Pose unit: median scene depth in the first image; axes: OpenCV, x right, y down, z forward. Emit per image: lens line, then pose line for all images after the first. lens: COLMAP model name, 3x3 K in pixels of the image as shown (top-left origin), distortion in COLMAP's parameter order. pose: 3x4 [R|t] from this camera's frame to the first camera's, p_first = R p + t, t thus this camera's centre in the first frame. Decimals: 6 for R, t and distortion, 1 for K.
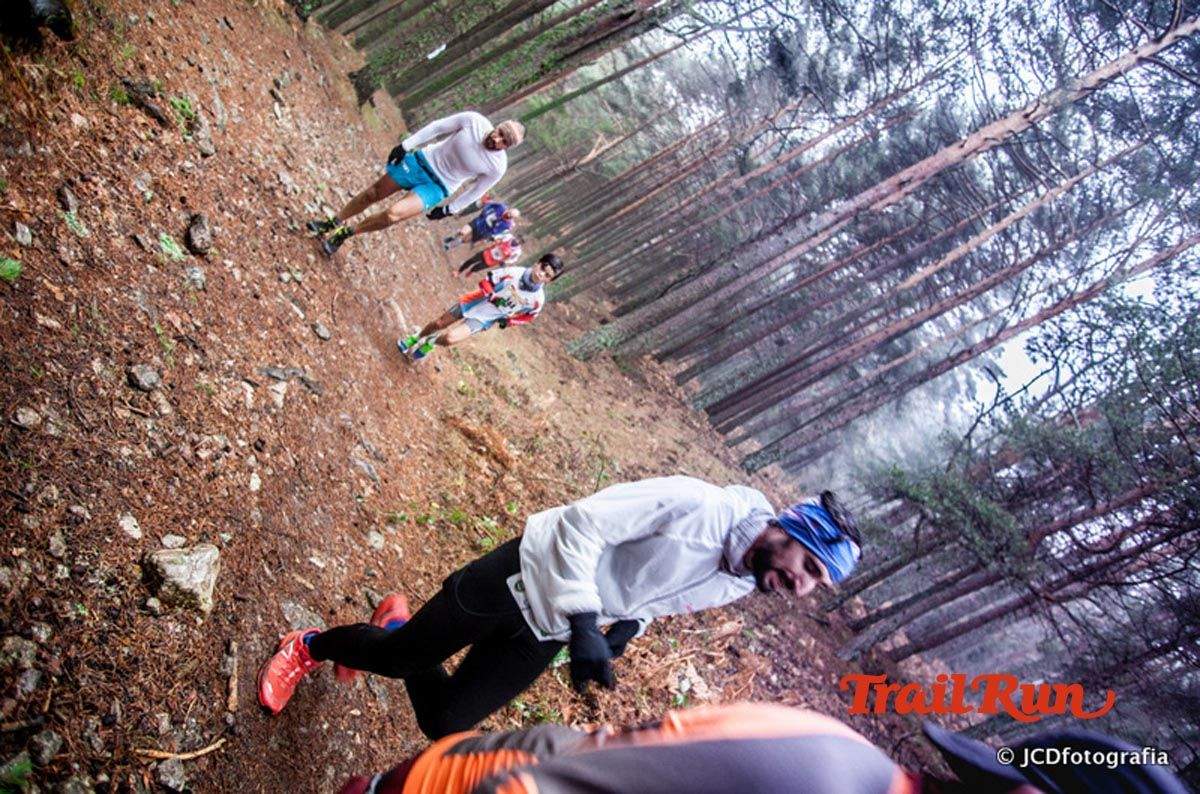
lens RADIAL K [[726.2, 0, 600.9], [0, 726.2, 400.0], [0, 0, 1]] dist [-0.093234, 0.051469]
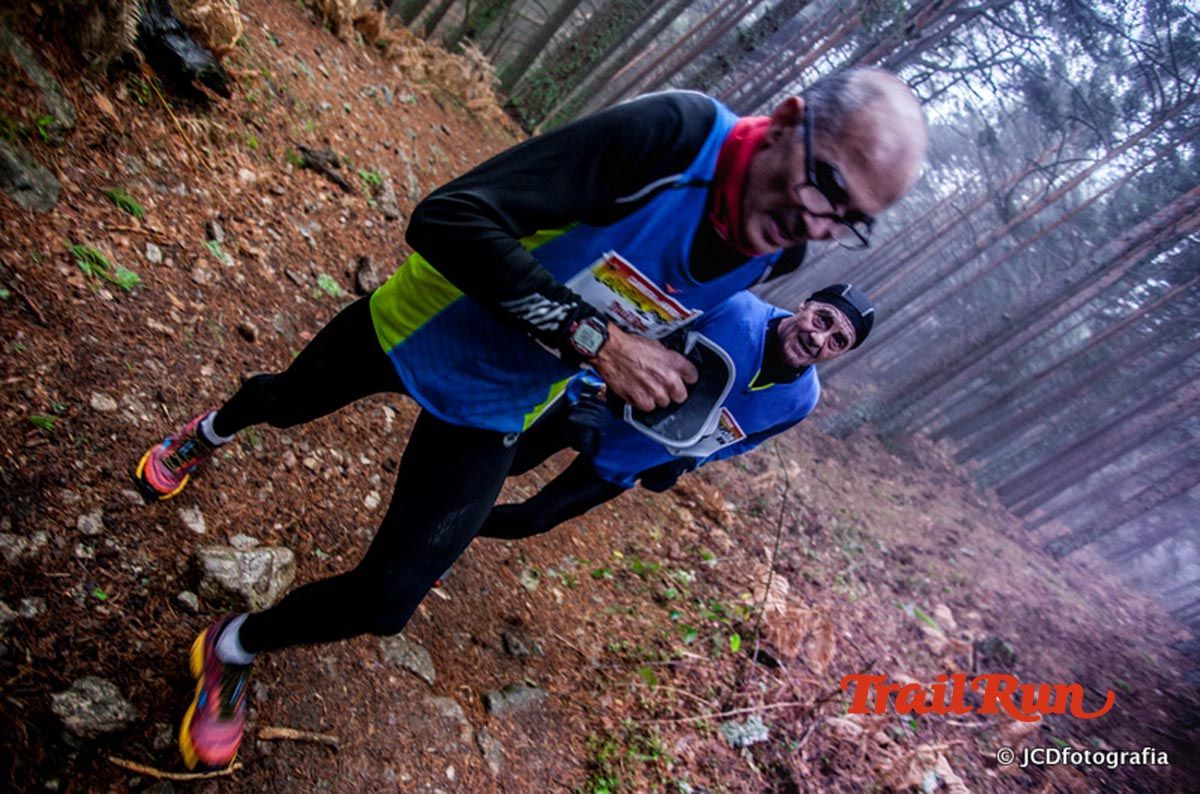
lens RADIAL K [[726.2, 0, 609.9], [0, 726.2, 402.0], [0, 0, 1]] dist [-0.093234, 0.051469]
pose [[0.935167, -0.094897, -0.341259, 0.078639], [0.046976, 0.988160, -0.146058, 0.090002], [0.351079, 0.120558, 0.928552, 0.154035]]
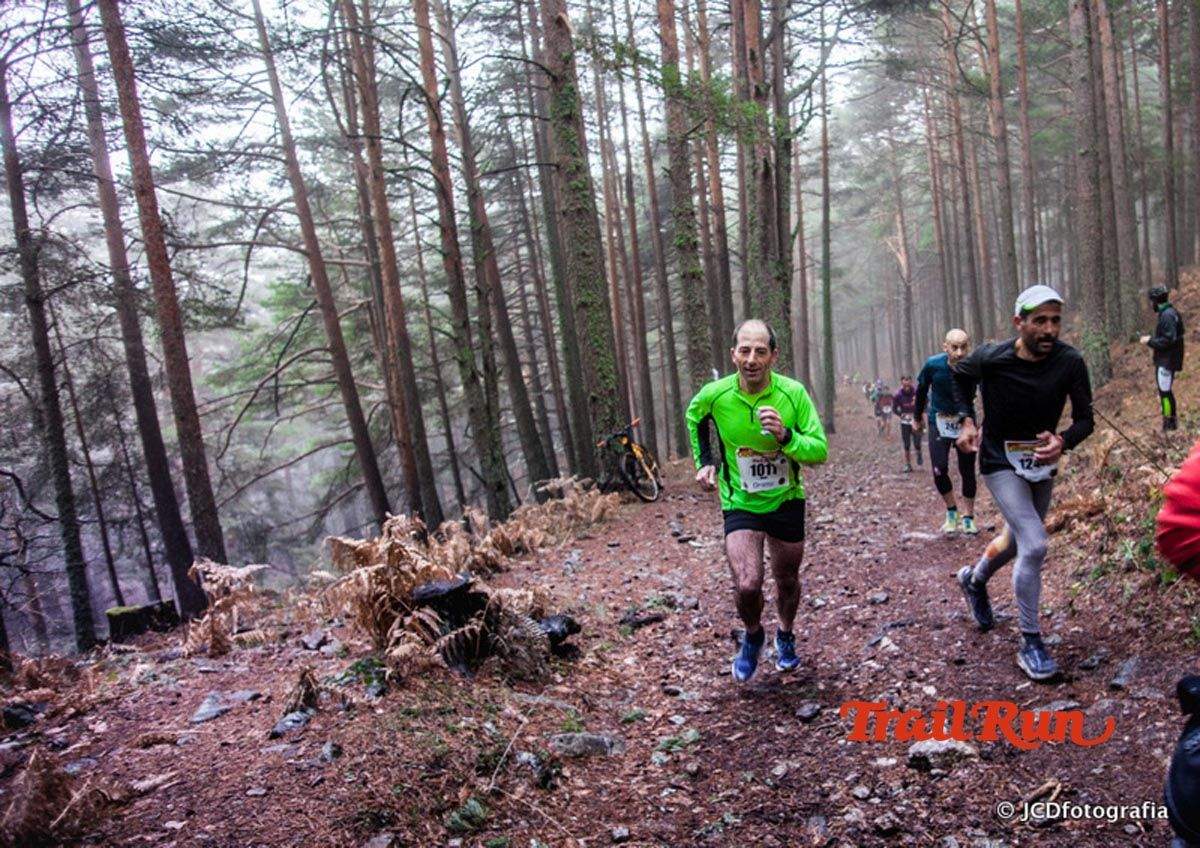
lens RADIAL K [[933.2, 0, 782.5], [0, 933.2, 441.8], [0, 0, 1]] dist [-0.098689, 0.052025]
pose [[0.382750, -0.891301, -0.243072, 0.091170], [0.820334, 0.448902, -0.354315, 0.173385], [0.424917, -0.063786, 0.902982, -0.271177]]
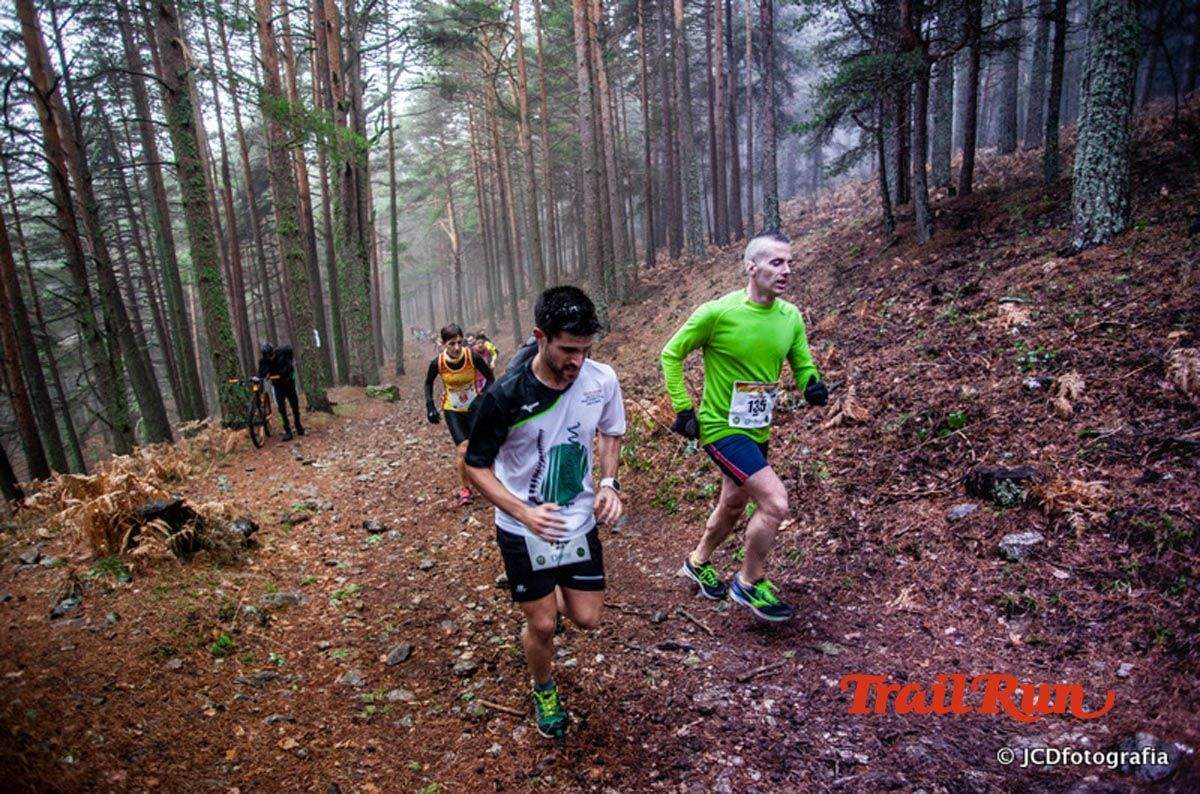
lens RADIAL K [[726.2, 0, 600.2], [0, 726.2, 408.0], [0, 0, 1]] dist [-0.093234, 0.051469]
pose [[0.419161, -0.895675, -0.148560, 0.137224], [0.901124, 0.430392, -0.052336, 0.183176], [0.110815, -0.111934, 0.987518, -0.500445]]
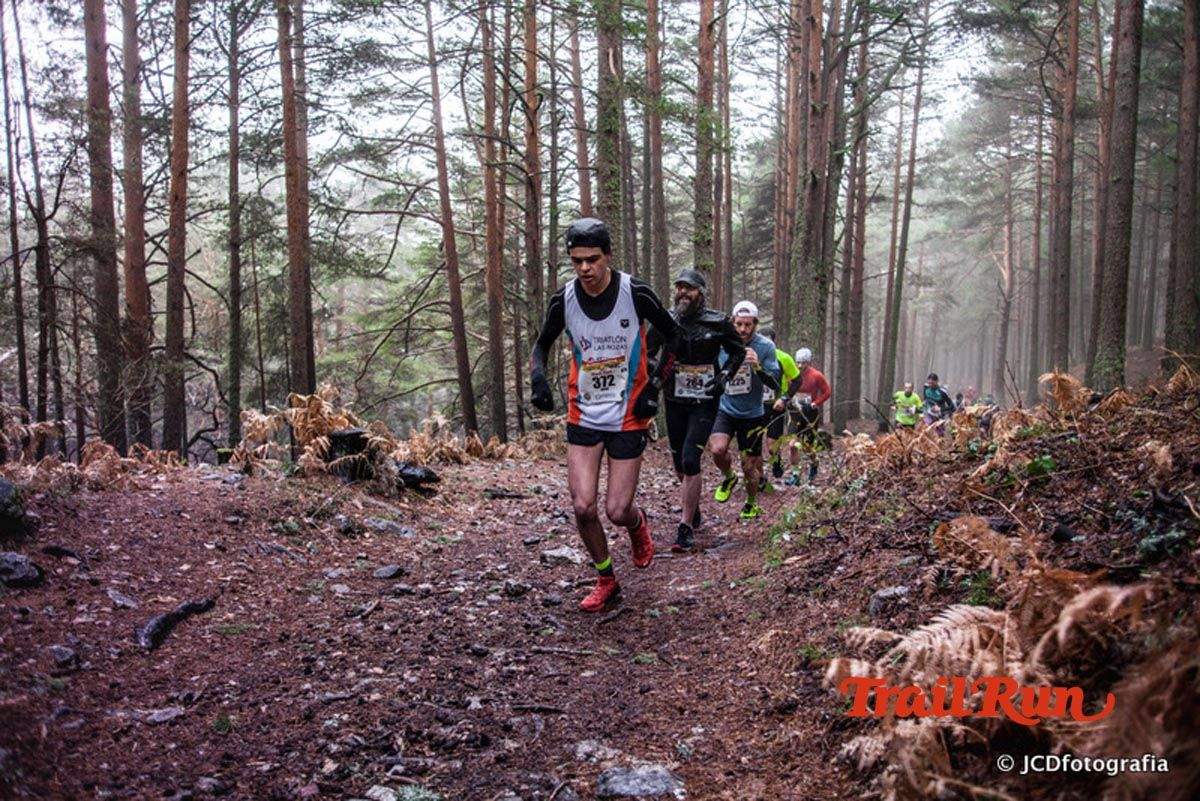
lens RADIAL K [[894.9, 0, 600.9], [0, 894.9, 395.5], [0, 0, 1]] dist [-0.053517, 0.005872]
pose [[0.405107, -0.848448, -0.340622, 0.347597], [0.598293, 0.527729, -0.602949, 0.782279], [0.691327, 0.040467, 0.721408, -0.378432]]
